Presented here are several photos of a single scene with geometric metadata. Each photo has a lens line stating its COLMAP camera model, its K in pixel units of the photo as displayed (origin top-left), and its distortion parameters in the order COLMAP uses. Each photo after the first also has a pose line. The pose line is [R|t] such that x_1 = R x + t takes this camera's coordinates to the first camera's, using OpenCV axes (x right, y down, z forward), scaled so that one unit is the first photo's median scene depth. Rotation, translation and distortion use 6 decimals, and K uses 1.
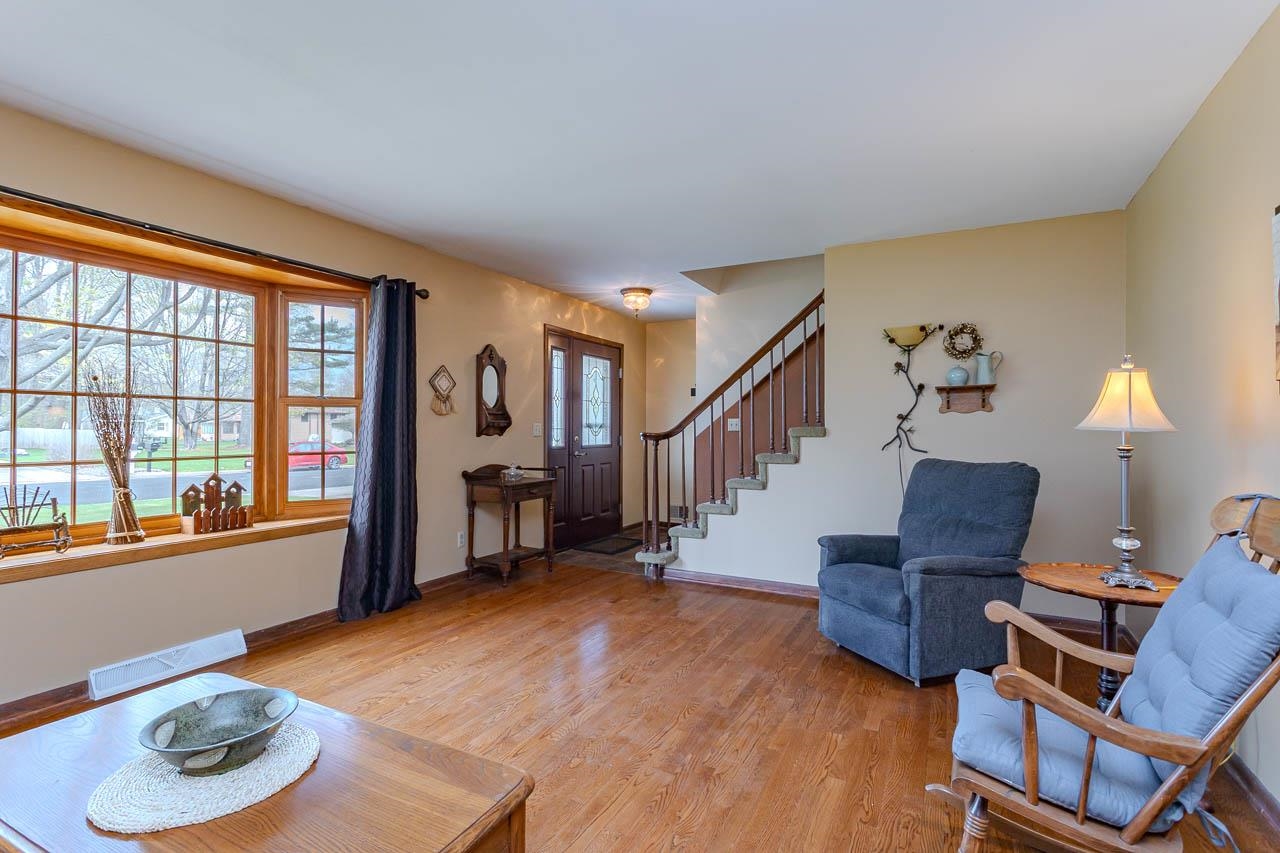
lens RADIAL K [[612.8, 0, 638.6], [0, 612.8, 421.1], [0, 0, 1]] dist [0.000523, 0.002776]
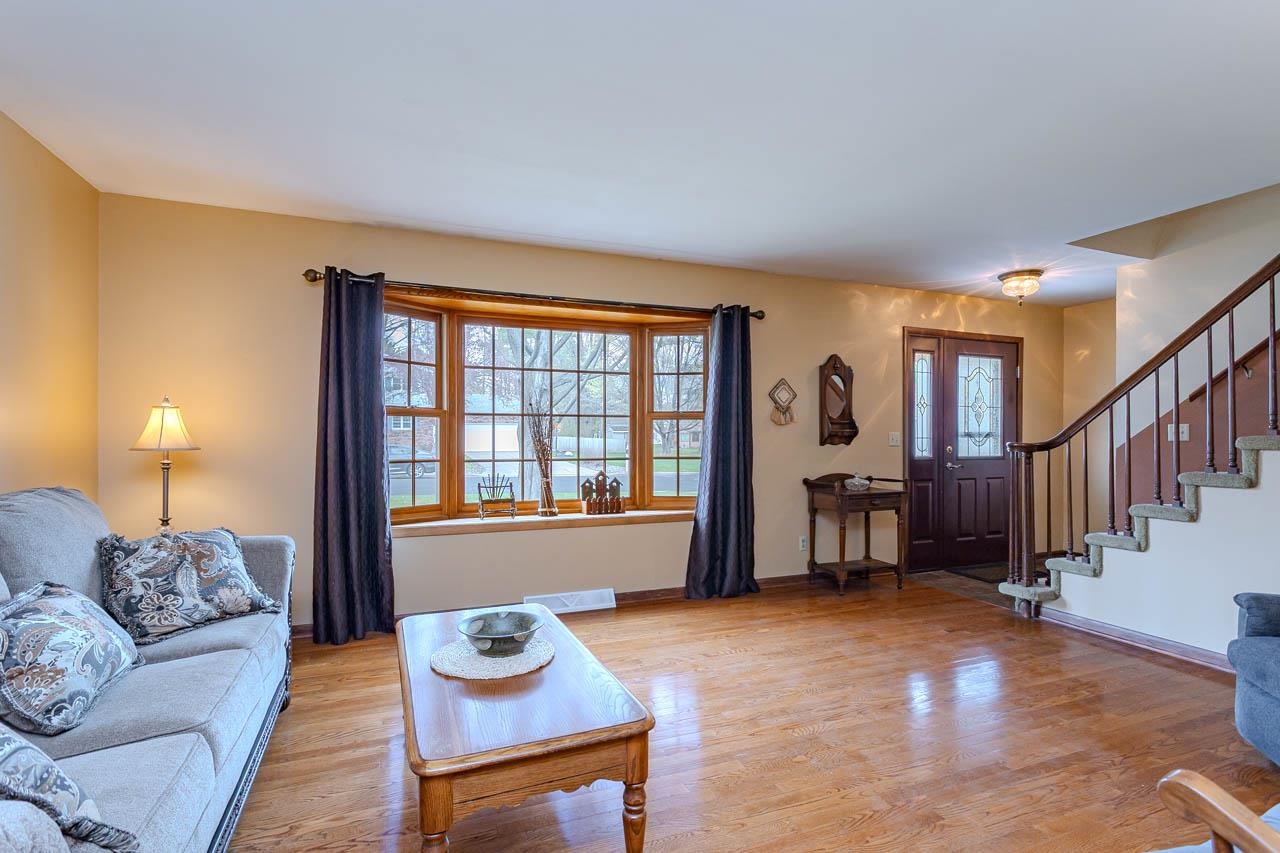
lens RADIAL K [[612.8, 0, 627.9], [0, 612.8, 433.8], [0, 0, 1]] dist [0.000523, 0.002776]
pose [[0.756902, -0.004480, -0.653513, 0.199242], [0.008064, 0.999964, 0.002485, 0.000512], [0.653478, -0.007151, 0.756912, 0.014712]]
